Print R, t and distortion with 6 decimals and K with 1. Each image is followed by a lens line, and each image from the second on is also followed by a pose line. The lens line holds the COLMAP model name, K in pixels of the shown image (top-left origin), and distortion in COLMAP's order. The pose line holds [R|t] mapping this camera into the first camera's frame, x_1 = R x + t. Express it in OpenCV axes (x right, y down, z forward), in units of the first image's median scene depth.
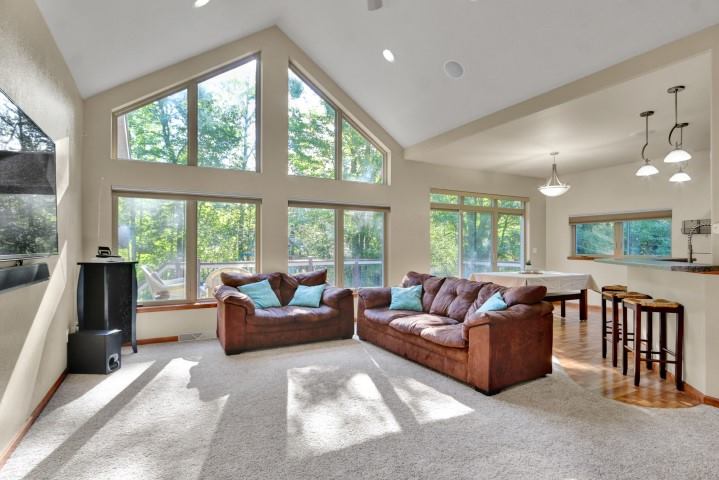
lens RADIAL K [[355.0, 0, 356.7], [0, 355.0, 245.9], [0, 0, 1]] dist [0.001077, 0.000331]
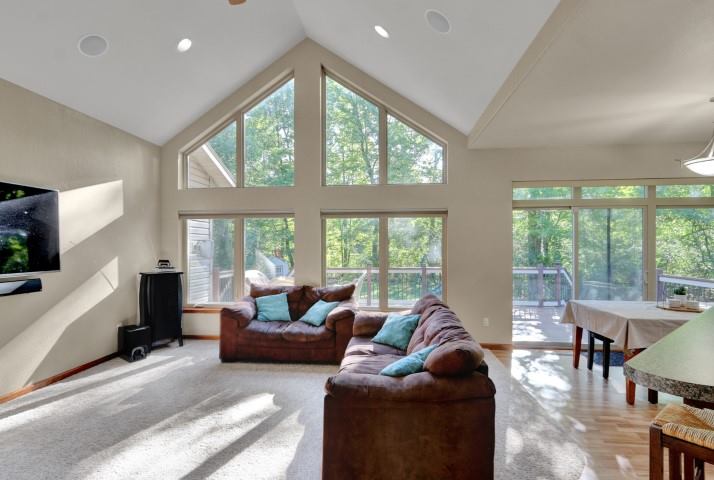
lens RADIAL K [[347.8, 0, 355.9], [0, 347.8, 246.8], [0, 0, 1]] dist [-0.000283, 0.002732]
pose [[0.830499, 0.000955, -0.557019, 0.474320], [0.002332, 0.999984, 0.005192, -0.041912], [0.557015, -0.005611, 0.830484, 0.288023]]
